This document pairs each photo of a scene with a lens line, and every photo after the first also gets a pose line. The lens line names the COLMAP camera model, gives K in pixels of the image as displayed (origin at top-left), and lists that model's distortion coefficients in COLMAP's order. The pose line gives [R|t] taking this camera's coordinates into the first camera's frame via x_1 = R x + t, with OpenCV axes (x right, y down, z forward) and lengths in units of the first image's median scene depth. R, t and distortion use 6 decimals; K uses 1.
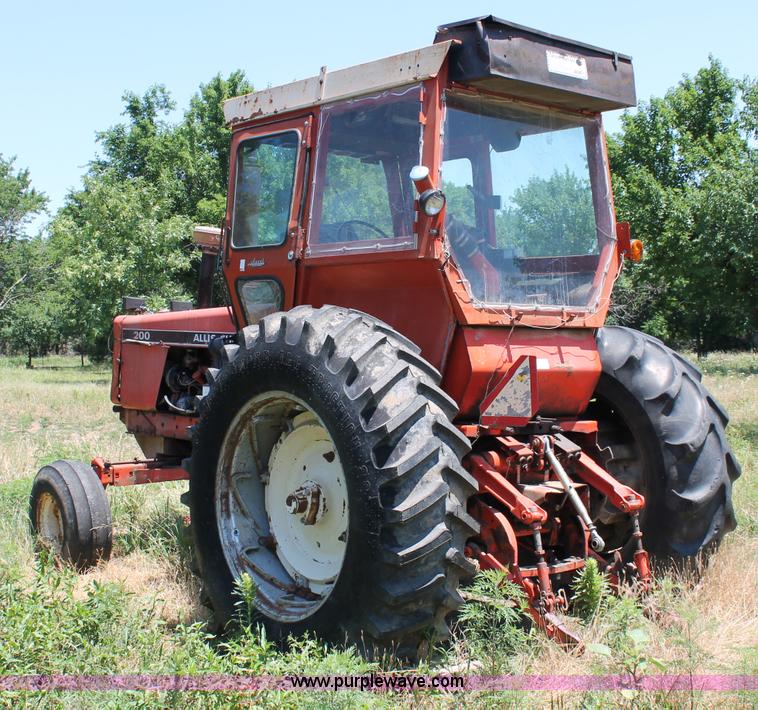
lens RADIAL K [[1179.7, 0, 379.0], [0, 1179.7, 355.0], [0, 0, 1]] dist [-0.070331, -0.039452]
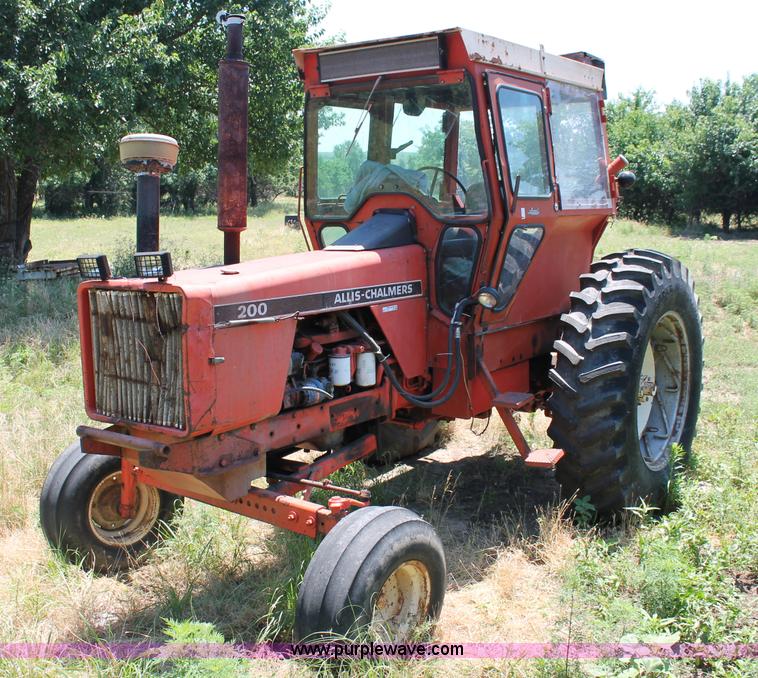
lens RADIAL K [[898.5, 0, 379.0], [0, 898.5, 339.0], [0, 0, 1]] dist [-0.133822, -0.012800]
pose [[-0.225092, -0.156276, 0.961723, -0.949747], [0.021374, 0.986024, 0.165227, -0.110441], [-0.974103, 0.057747, -0.218606, 1.441317]]
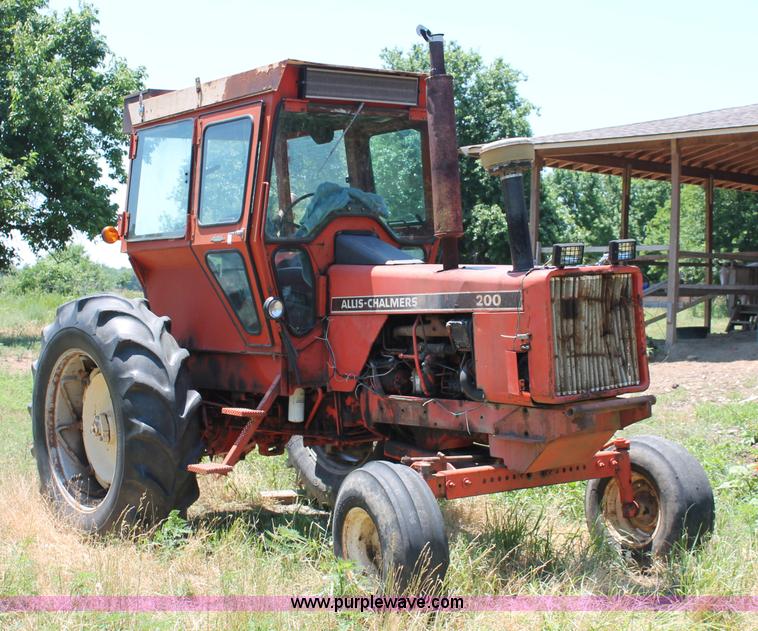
lens RADIAL K [[1275.0, 0, 378.1], [0, 1275.0, 326.6], [0, 0, 1]] dist [-0.020457, -0.082788]
pose [[-0.999137, 0.016888, 0.037959, -0.137793], [0.018642, 0.998751, 0.046354, -0.051219], [-0.037129, 0.047022, -0.998204, 2.548014]]
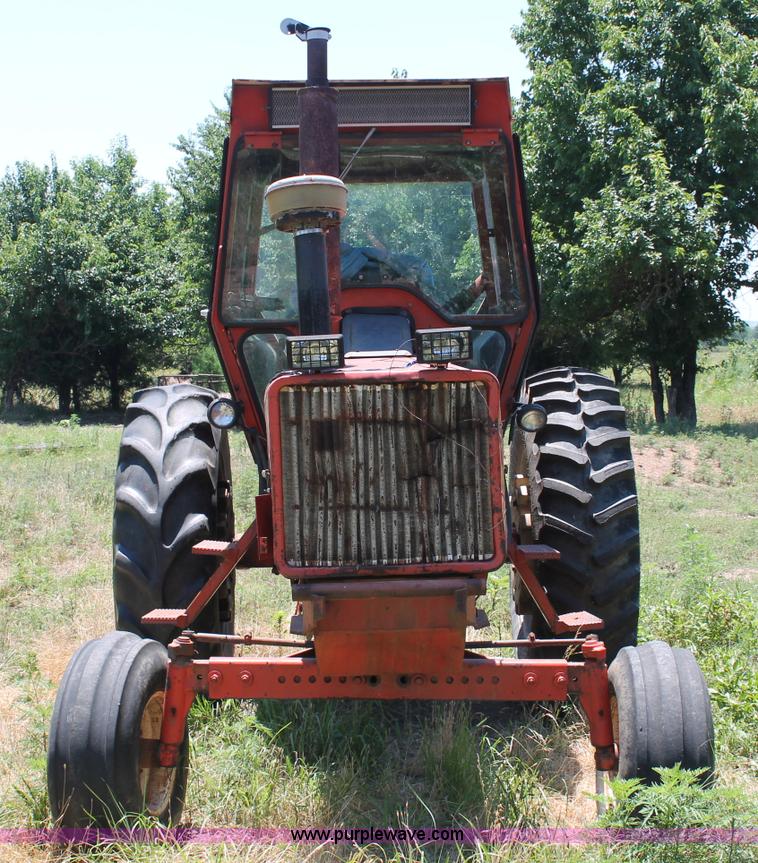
lens RADIAL K [[1600.9, 0, 379.0], [0, 1600.9, 431.5], [0, 0, 1]] dist [-0.043067, -0.019257]
pose [[-0.772889, -0.026217, 0.633999, -0.823004], [0.011374, 0.998413, 0.055152, -0.063648], [-0.634439, 0.049837, -0.771365, 2.141333]]
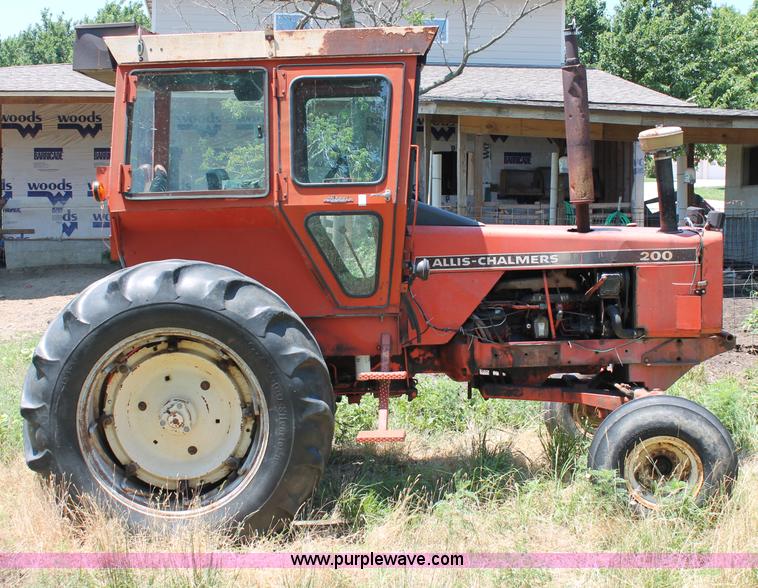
lens RADIAL K [[1076.5, 0, 379.0], [0, 1076.5, 294.0], [0, 0, 1]] dist [-0.077688, 0.013851]
pose [[-0.634498, 0.080814, -0.768688, 0.870513], [0.008484, 0.995187, 0.097624, -0.094544], [0.772878, 0.055420, -0.632130, 1.949970]]
